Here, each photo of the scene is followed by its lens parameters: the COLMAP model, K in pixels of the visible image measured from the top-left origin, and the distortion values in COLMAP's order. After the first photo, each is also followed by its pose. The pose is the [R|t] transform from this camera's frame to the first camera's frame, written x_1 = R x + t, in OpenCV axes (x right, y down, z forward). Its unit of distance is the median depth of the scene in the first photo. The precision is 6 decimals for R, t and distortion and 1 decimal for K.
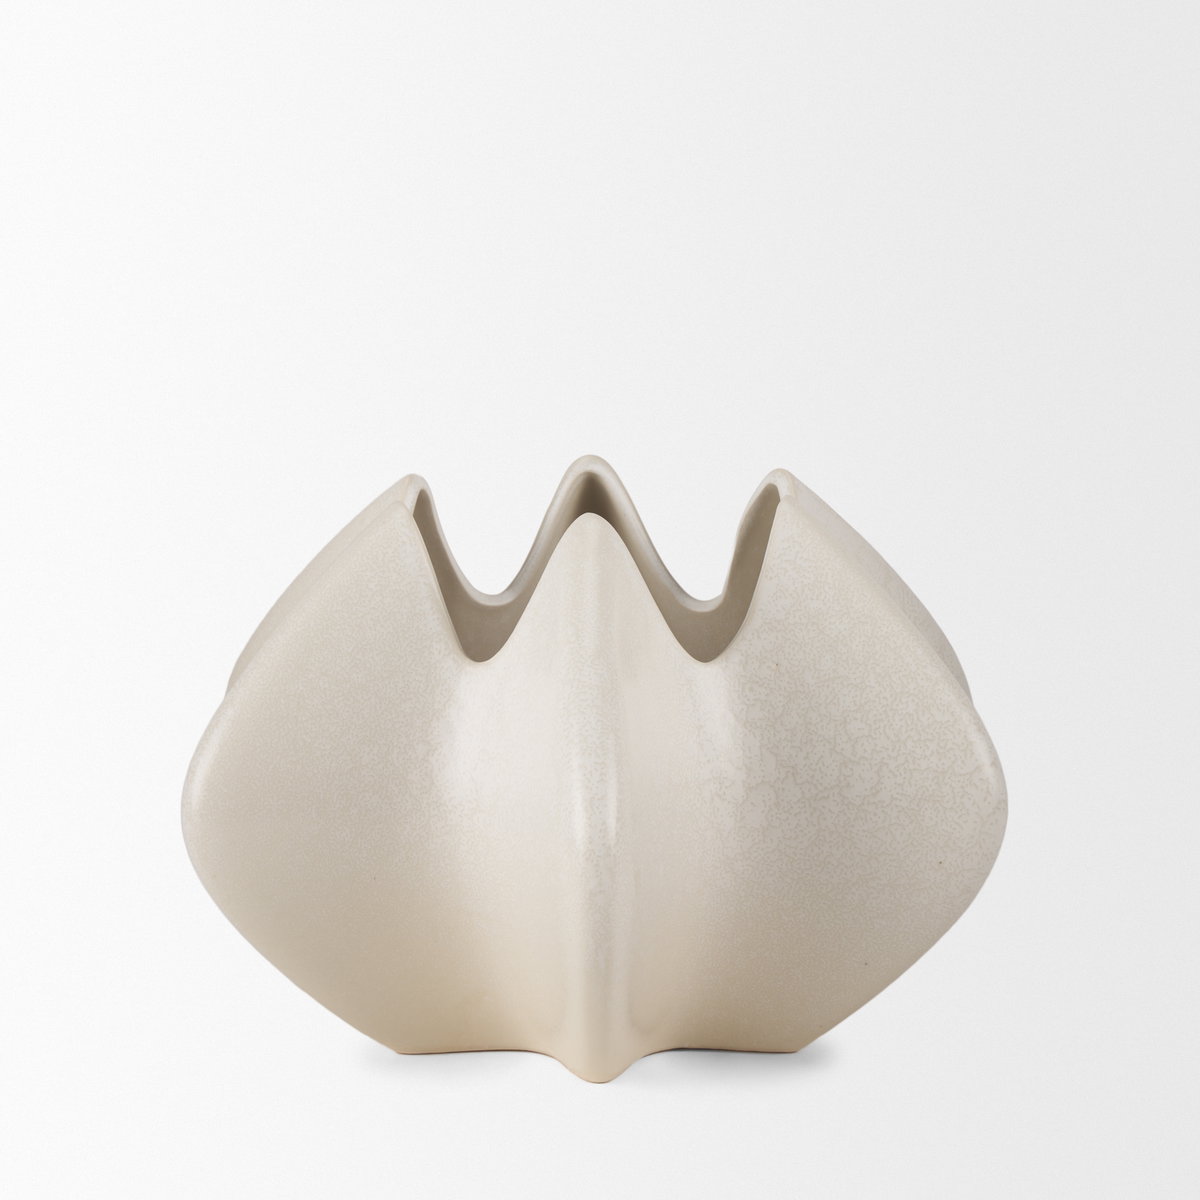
lens RADIAL K [[4229.9, 0, 600.0], [0, 4229.9, 600.0], [0, 0, 1]] dist [-0.179203, 0.614867]
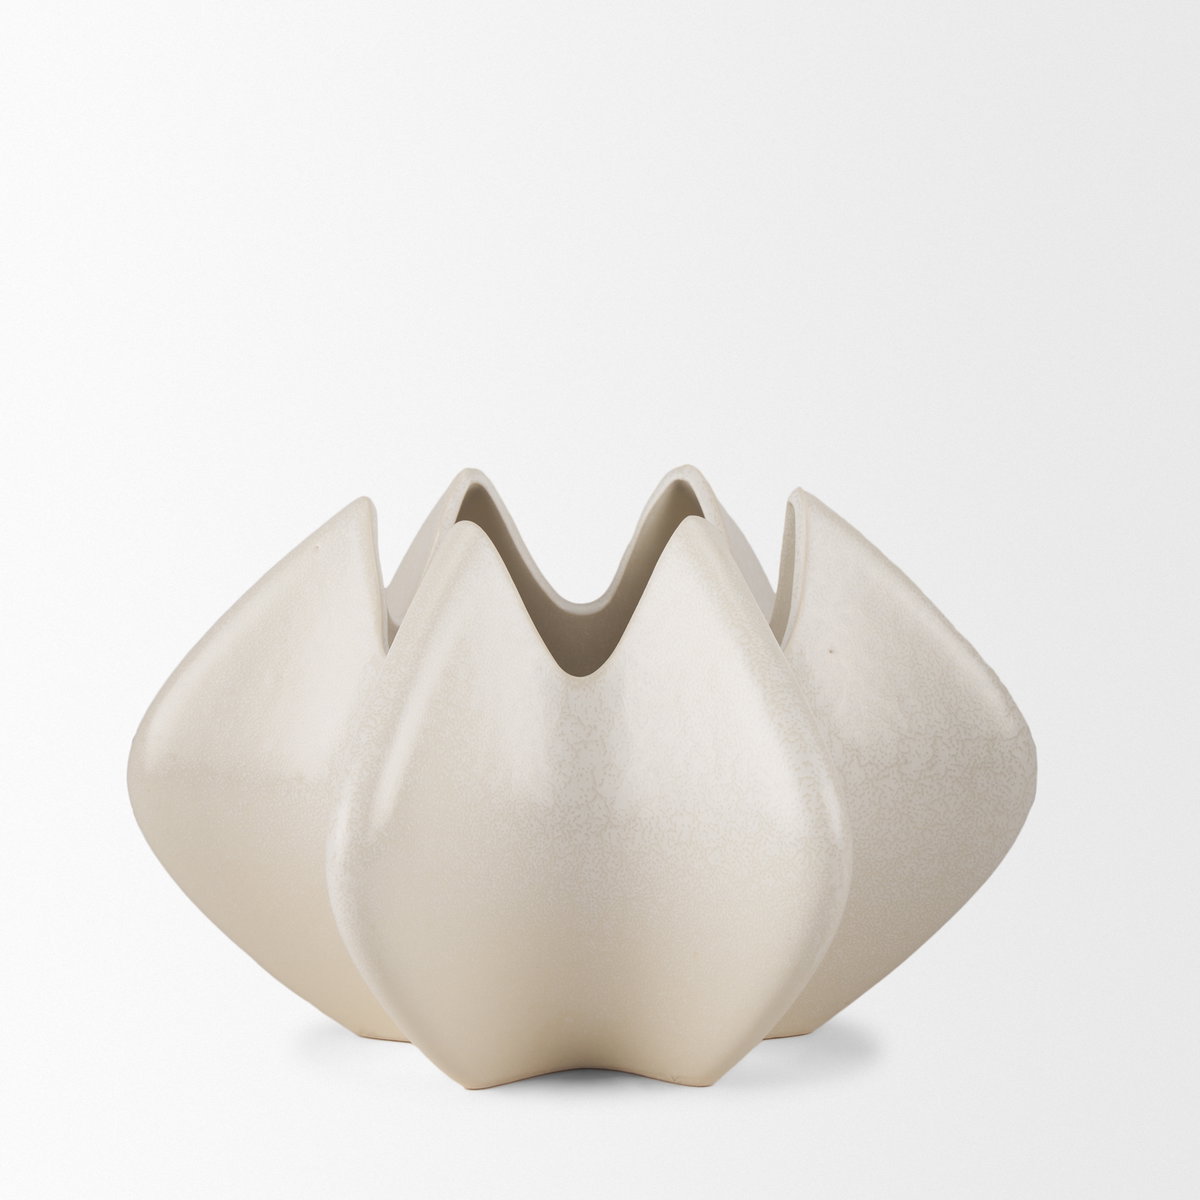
lens RADIAL K [[4229.9, 0, 600.0], [0, 4229.9, 600.0], [0, 0, 1]] dist [-0.179203, 0.614867]
pose [[0.857543, -0.084905, 0.507358, -0.521966], [0.085675, 0.996083, 0.021882, -0.024145], [-0.507228, 0.024703, 0.861458, 0.152288]]
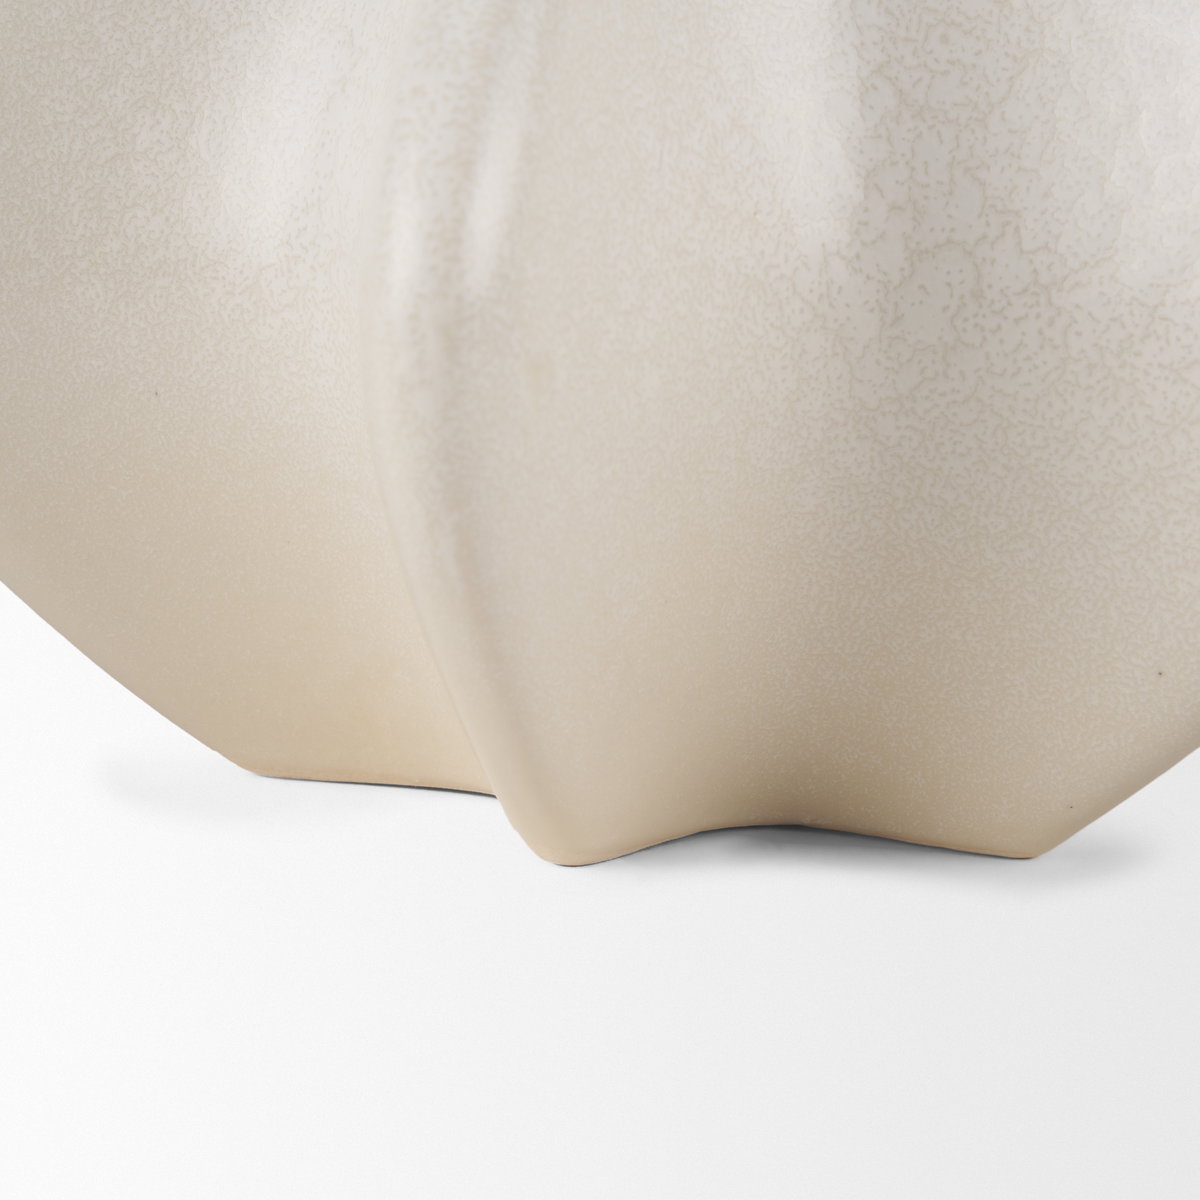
lens RADIAL K [[3488.4, 0, 641.9], [0, 3488.4, 598.0], [0, 0, 1]] dist [-0.071270, -0.130945]
pose [[0.960656, 0.093002, -0.261706, 0.108318], [-0.092424, 0.995613, 0.014545, 0.078770], [0.261911, 0.010215, 0.965038, 0.630706]]
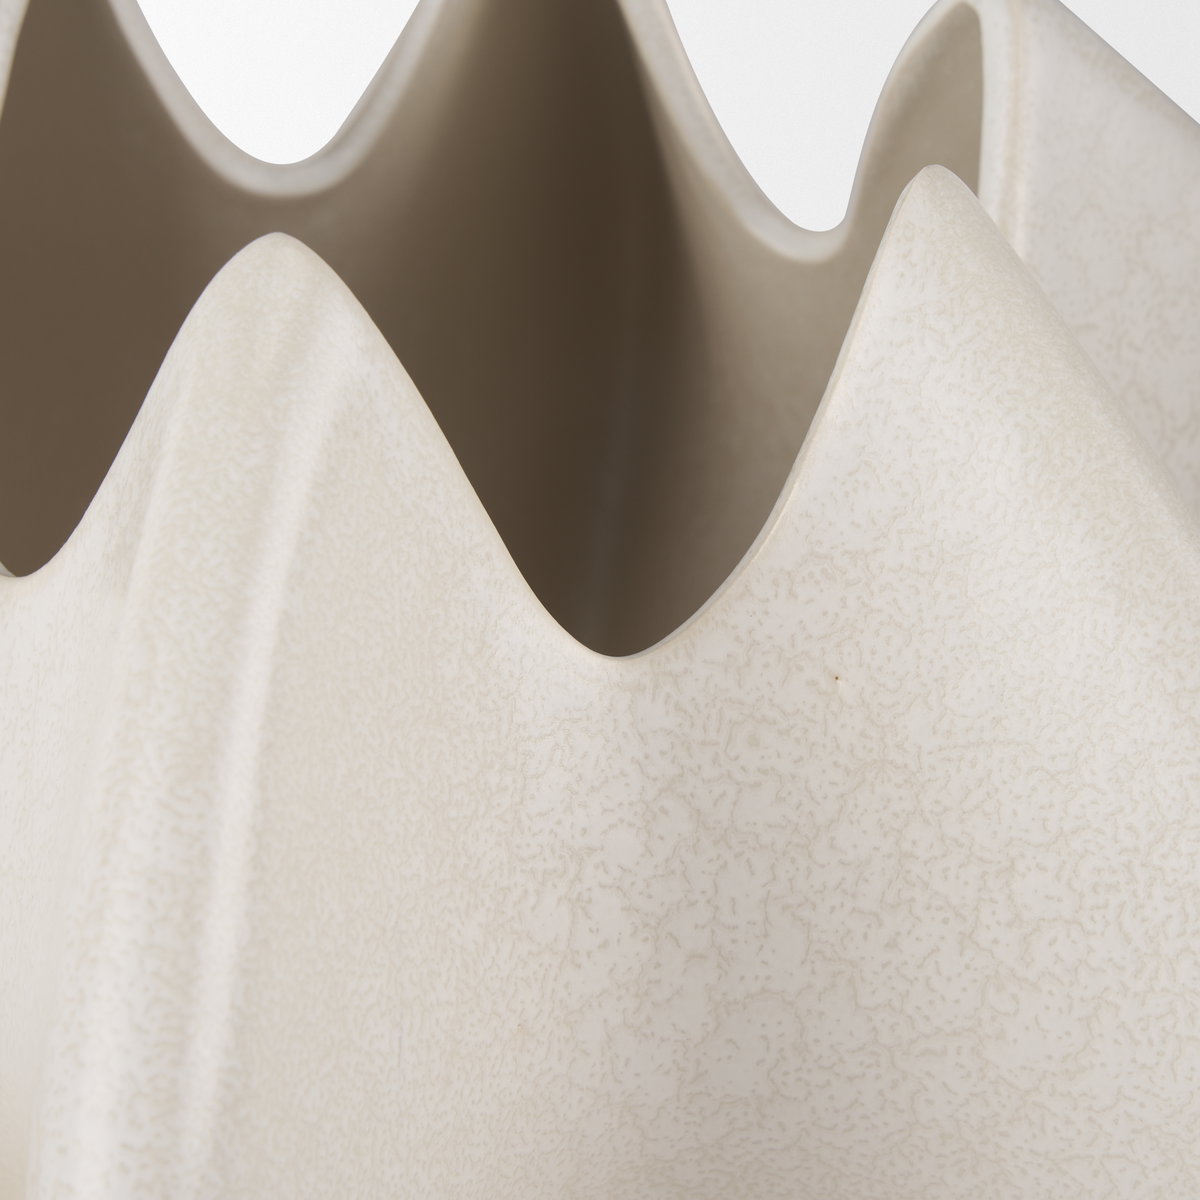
lens RADIAL K [[3662.7, 0, 600.0], [0, 3662.7, 600.0], [0, 0, 1]] dist [-0.183706, -0.025527]
pose [[0.983281, 0.114149, -0.141875, 0.064705], [-0.061977, 0.942400, 0.328695, -0.087798], [0.171224, -0.314406, 0.933719, 0.721901]]
